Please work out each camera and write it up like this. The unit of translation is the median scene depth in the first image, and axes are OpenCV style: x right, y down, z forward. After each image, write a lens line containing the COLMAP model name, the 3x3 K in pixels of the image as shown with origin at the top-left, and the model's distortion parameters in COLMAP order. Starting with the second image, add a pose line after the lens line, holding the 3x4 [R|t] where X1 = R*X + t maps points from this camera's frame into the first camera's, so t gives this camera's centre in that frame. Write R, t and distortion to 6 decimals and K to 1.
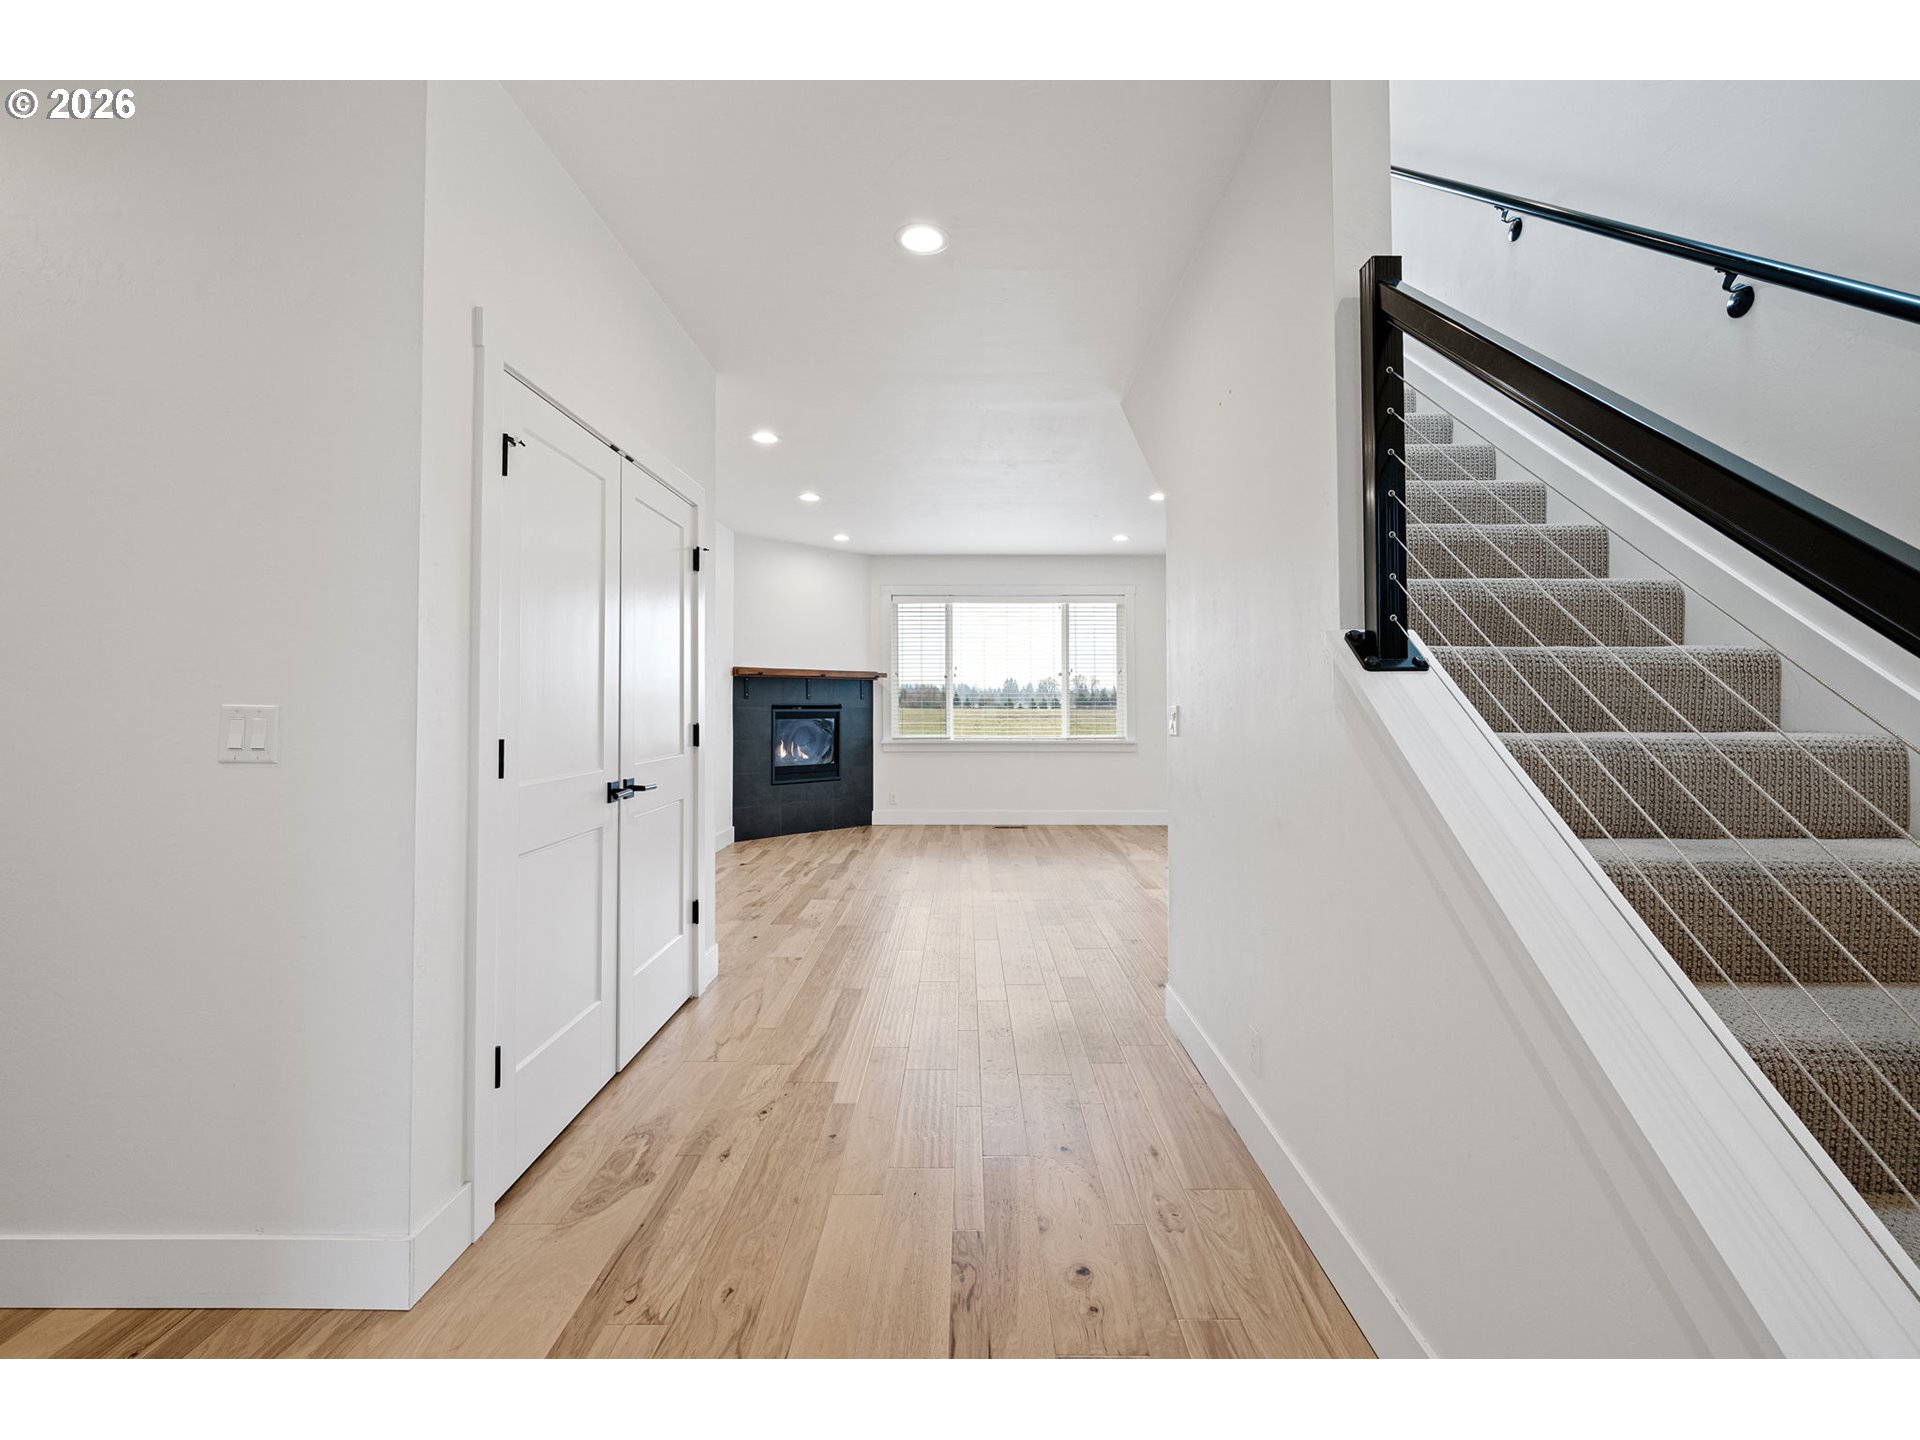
lens RADIAL K [[836.6, 0, 953.6], [0, 836.6, 719.4], [0, 0, 1]] dist [-0.001907, 0.001316]
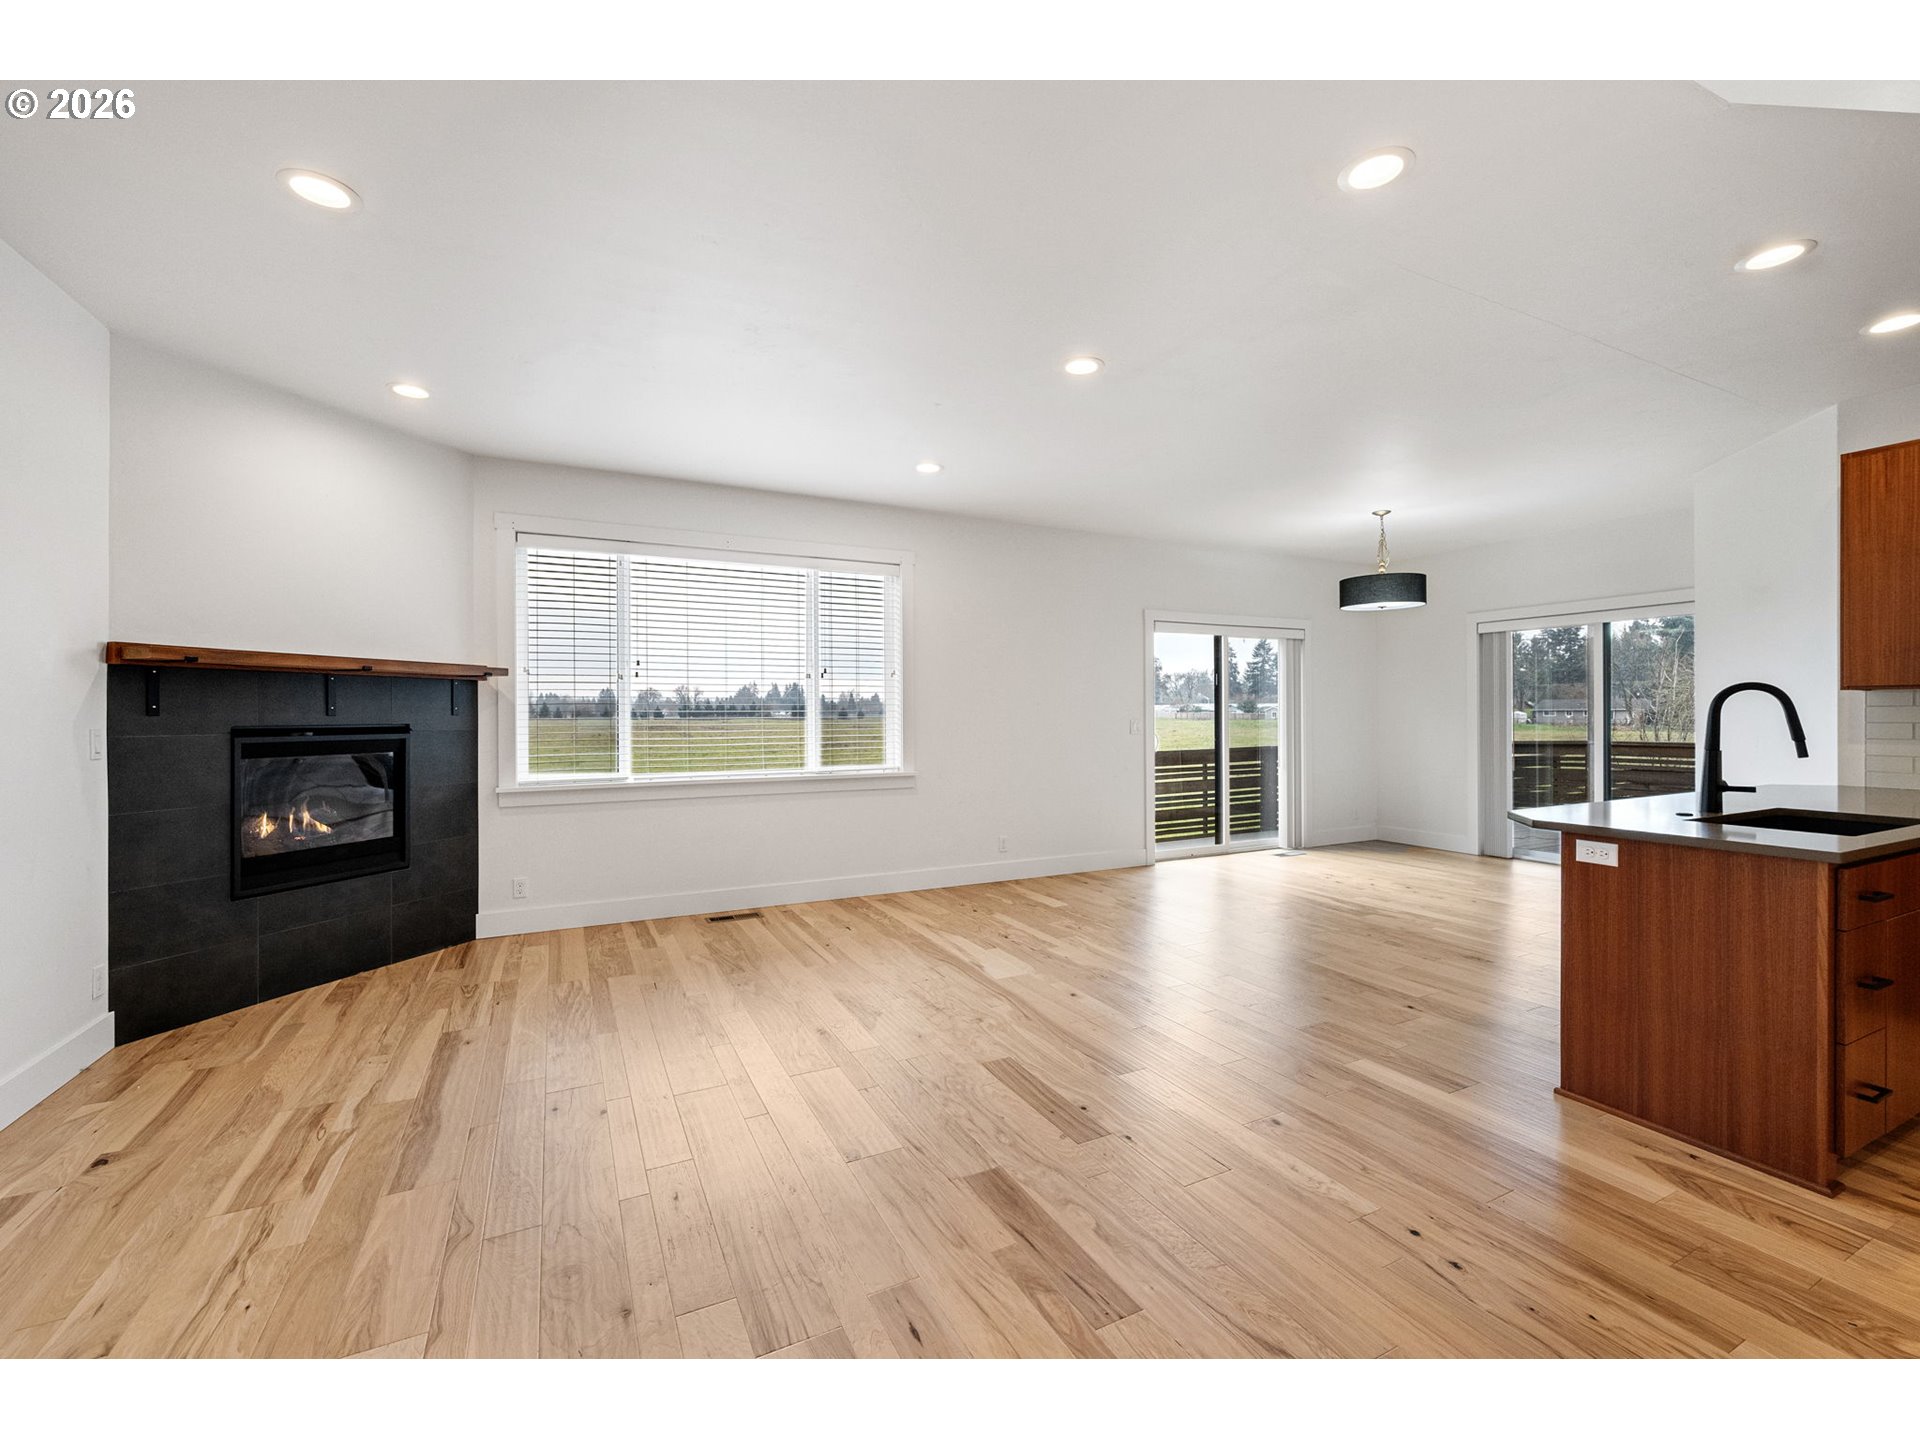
lens RADIAL K [[804.1, 0, 971.5], [0, 804.1, 718.1], [0, 0, 1]] dist [0.000003, -0.001297]
pose [[0.882144, -0.005556, 0.470947, -0.061768], [0.011978, 0.999872, -0.010641, -0.012771], [-0.470828, 0.015028, 0.882097, 0.394968]]
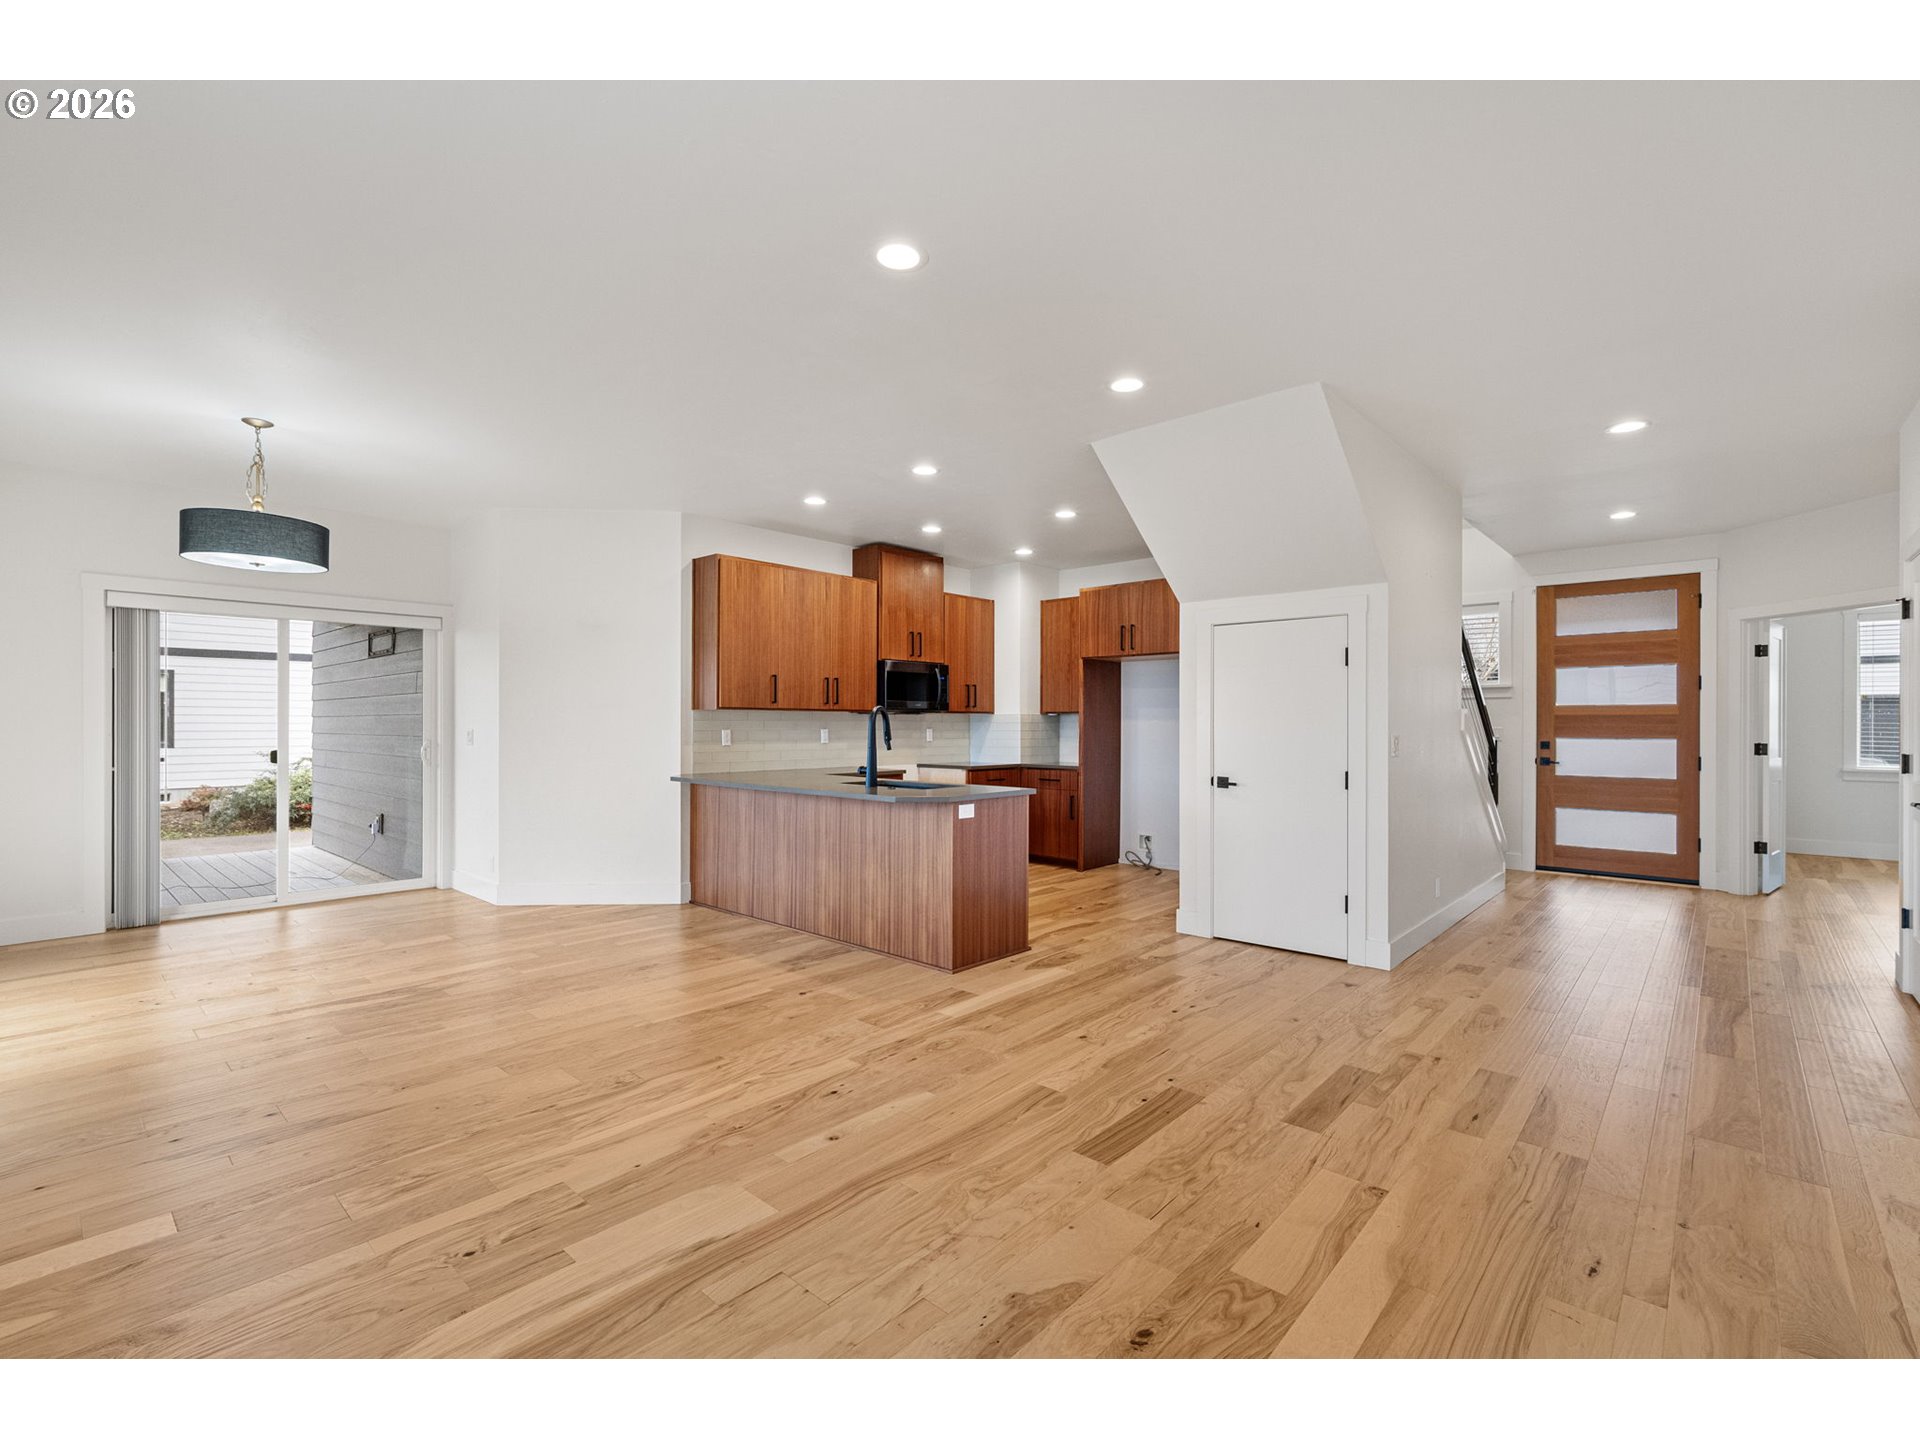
lens RADIAL K [[853.3, 0, 955.4], [0, 853.3, 723.2], [0, 0, 1]] dist [0.000680, -0.000801]
pose [[-0.748248, -0.000377, 0.663419, -0.049796], [0.010659, 0.999864, 0.012590, -0.022899], [-0.663334, 0.016492, -0.748142, 0.973231]]
